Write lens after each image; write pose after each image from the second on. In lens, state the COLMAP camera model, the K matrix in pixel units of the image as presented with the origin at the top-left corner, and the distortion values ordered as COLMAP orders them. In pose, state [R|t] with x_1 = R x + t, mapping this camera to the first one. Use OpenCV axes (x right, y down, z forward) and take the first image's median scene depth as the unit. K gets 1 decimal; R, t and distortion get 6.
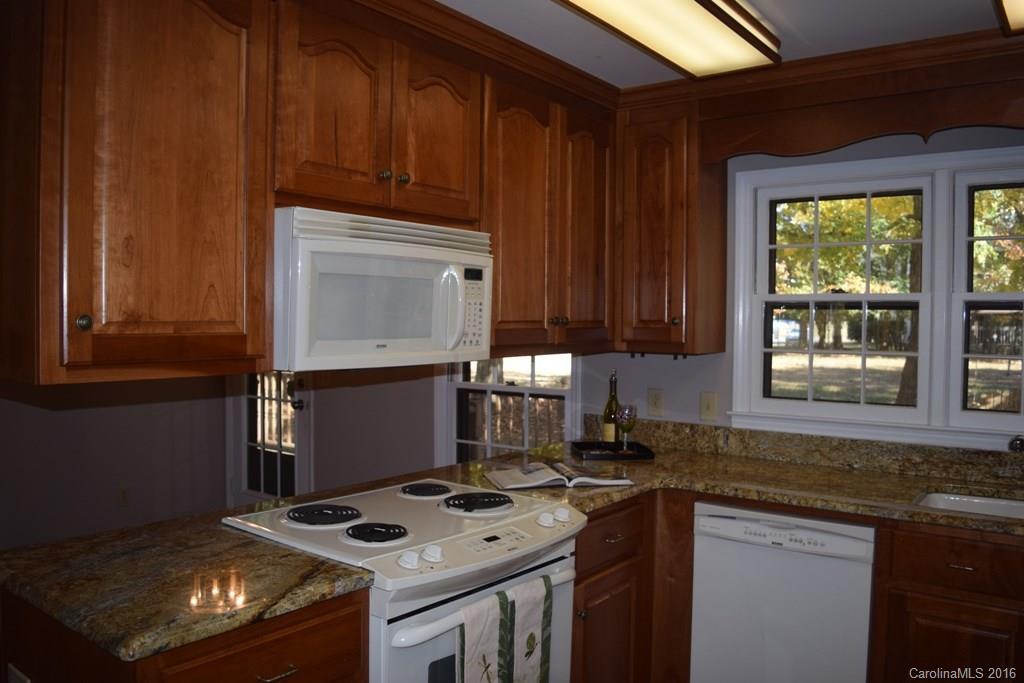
lens RADIAL K [[782.0, 0, 512.0], [0, 782.0, 341.5], [0, 0, 1]] dist [-0.179465, 0.096442]
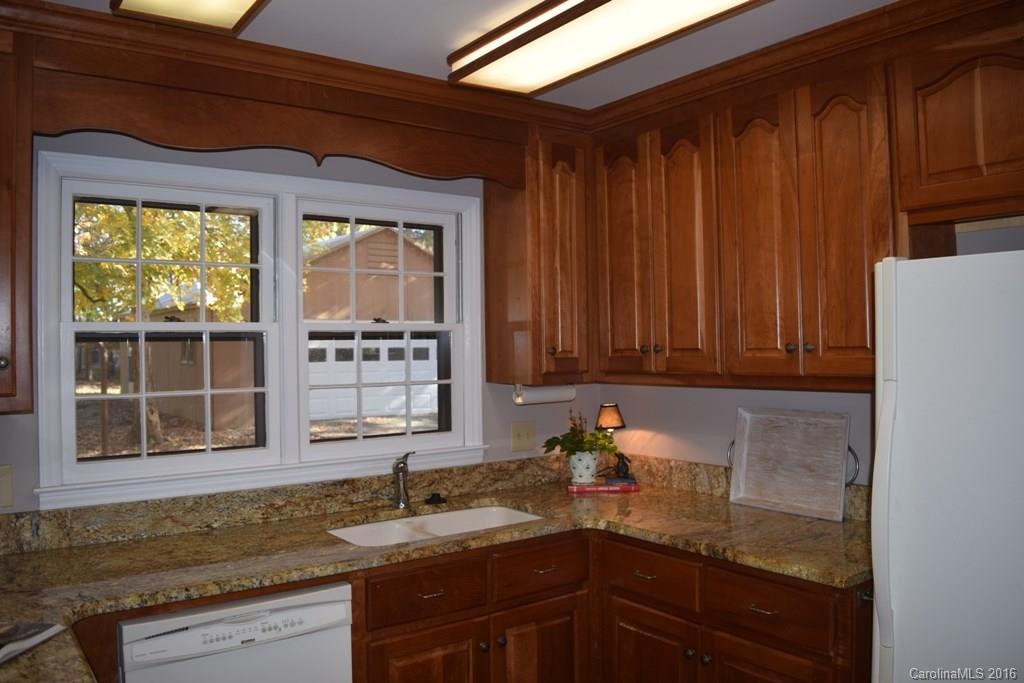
lens RADIAL K [[782.0, 0, 512.0], [0, 782.0, 341.5], [0, 0, 1]] dist [-0.179465, 0.096442]
pose [[0.270506, -0.006537, 0.962696, -0.280017], [0.050701, 0.998686, -0.007465, -0.017702], [-0.961382, 0.050829, 0.270482, 0.467490]]
